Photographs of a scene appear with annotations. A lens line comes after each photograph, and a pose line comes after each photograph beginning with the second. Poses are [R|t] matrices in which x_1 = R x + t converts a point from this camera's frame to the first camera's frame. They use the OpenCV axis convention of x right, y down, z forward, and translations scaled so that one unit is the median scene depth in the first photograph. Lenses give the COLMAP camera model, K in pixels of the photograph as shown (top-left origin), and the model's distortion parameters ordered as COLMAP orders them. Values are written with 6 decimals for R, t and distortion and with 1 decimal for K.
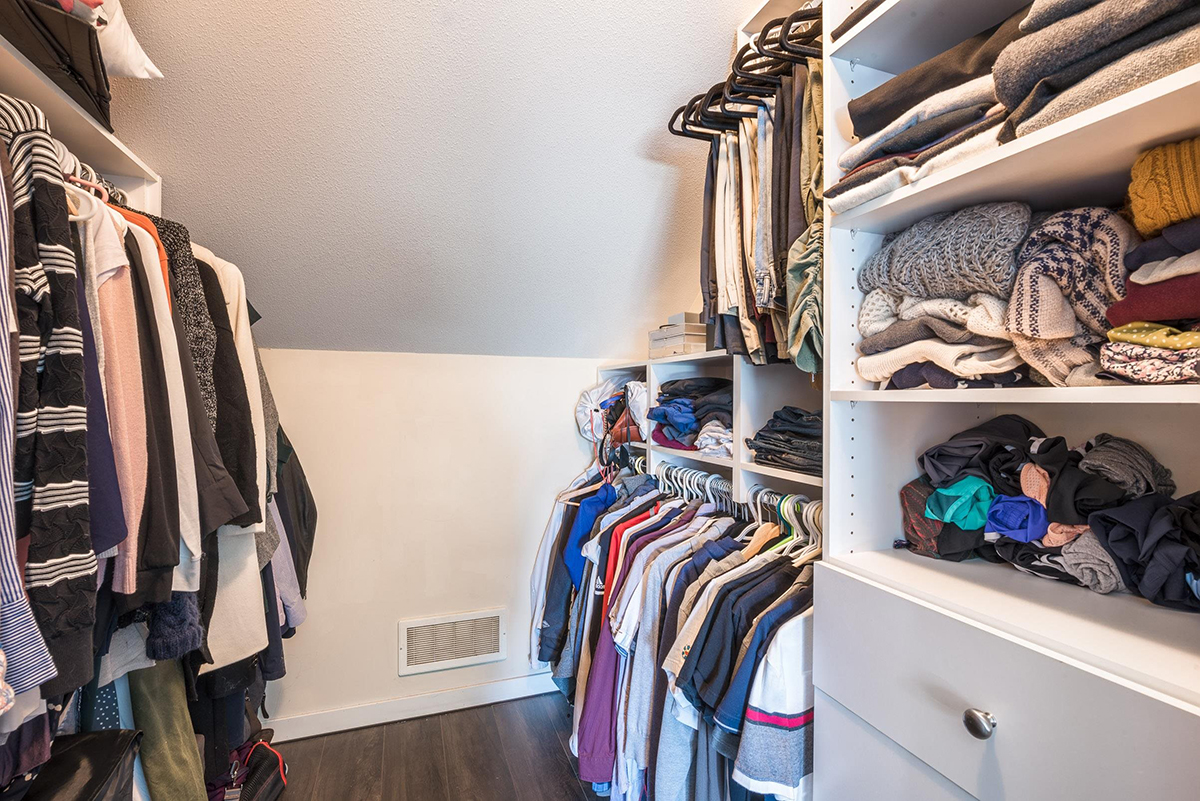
lens RADIAL K [[610.7, 0, 613.9], [0, 610.7, 400.8], [0, 0, 1]] dist [-0.003095, -0.000843]
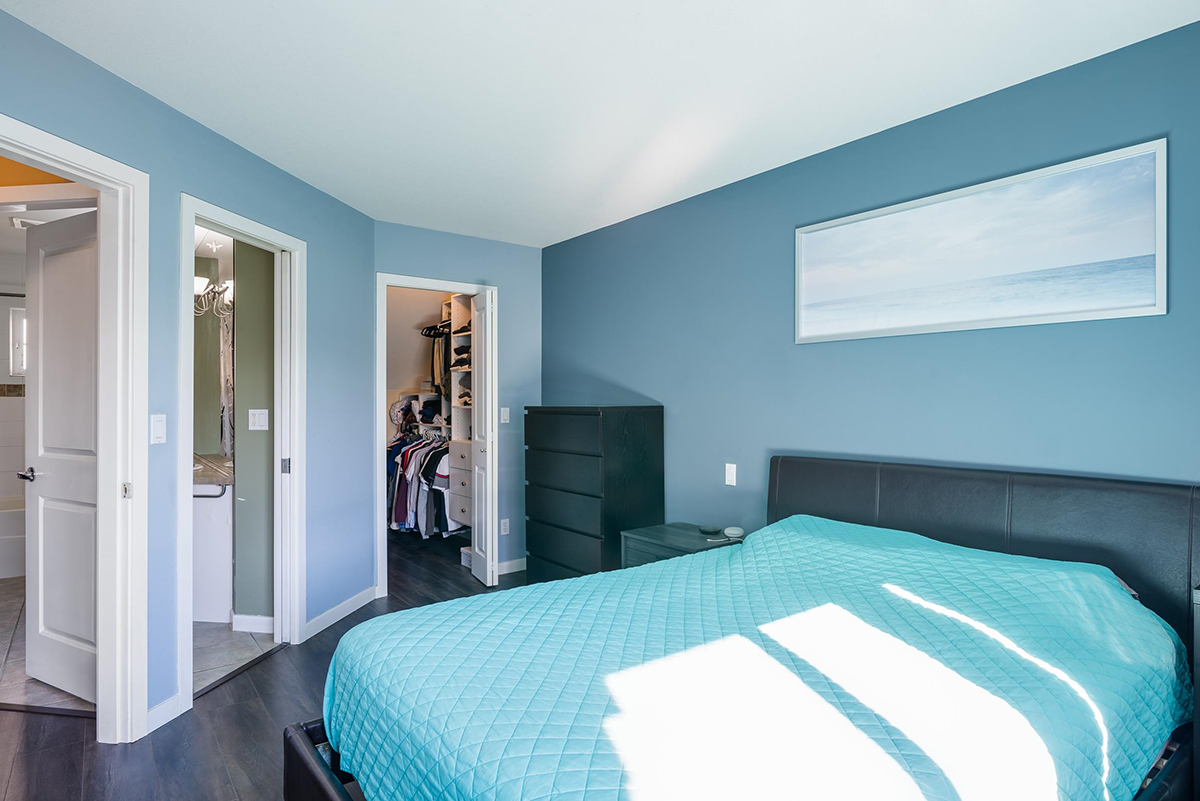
lens RADIAL K [[610.7, 0, 613.9], [0, 610.7, 400.8], [0, 0, 1]] dist [-0.003095, -0.000843]
pose [[0.948919, -0.006406, 0.315456, 0.023919], [0.007884, 0.999963, -0.003408, -0.017267], [-0.315423, 0.005721, 0.948934, -2.179858]]
